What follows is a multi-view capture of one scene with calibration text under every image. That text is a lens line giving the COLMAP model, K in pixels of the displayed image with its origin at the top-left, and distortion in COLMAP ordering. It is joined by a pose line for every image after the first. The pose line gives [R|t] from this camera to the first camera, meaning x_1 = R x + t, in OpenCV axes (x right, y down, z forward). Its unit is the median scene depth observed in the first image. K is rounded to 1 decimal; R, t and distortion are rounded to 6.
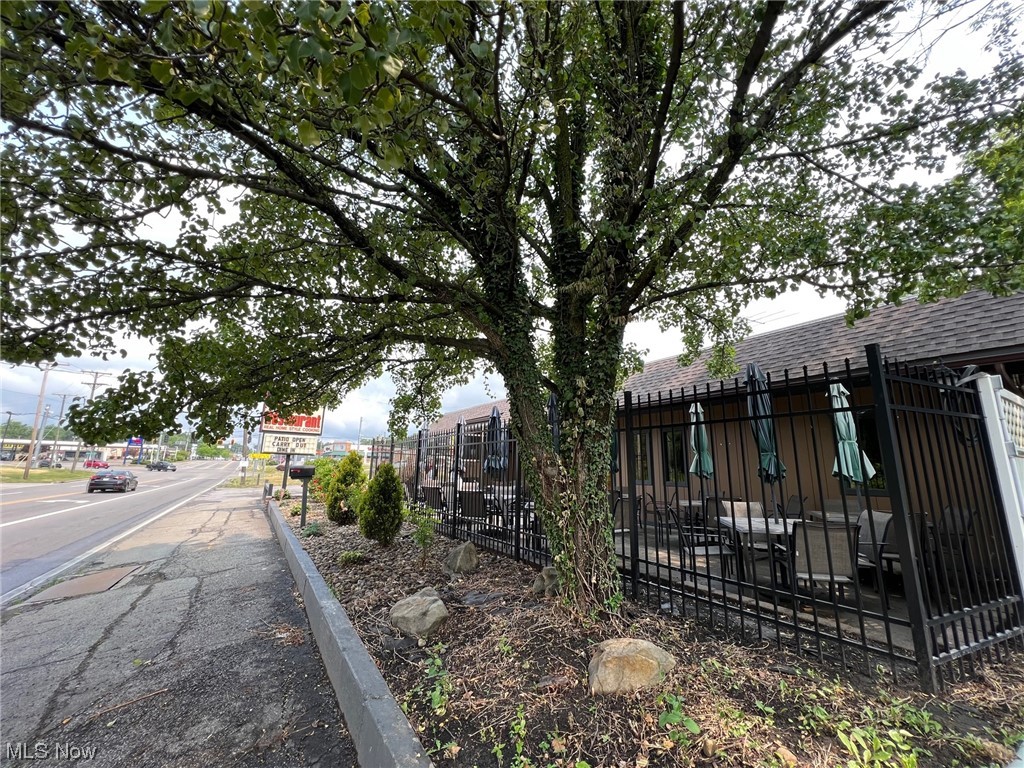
lens RADIAL K [[409.3, 0, 512.0], [0, 409.3, 384.0], [0, 0, 1]] dist [-0.000953, -0.000135]
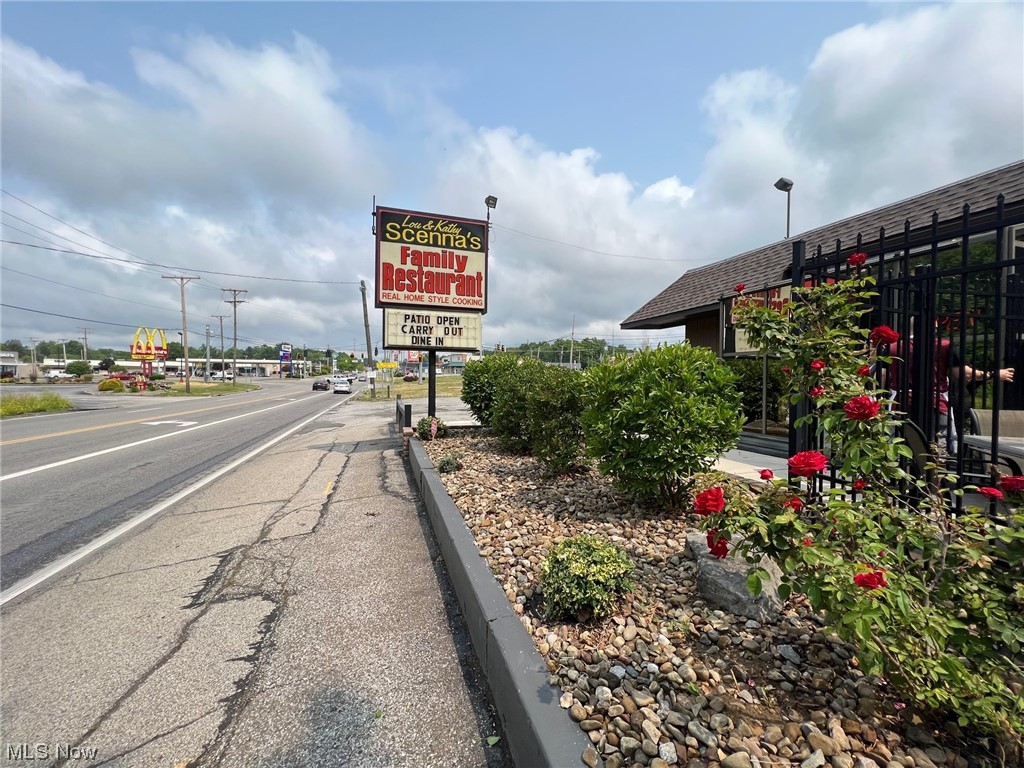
lens RADIAL K [[409.3, 0, 512.0], [0, 409.3, 384.0], [0, 0, 1]] dist [-0.000953, -0.000135]
pose [[0.968569, -0.010395, -0.248528, -0.323000], [0.064205, 0.975718, 0.209410, 0.112620], [0.240316, -0.218785, 0.945717, 0.531036]]
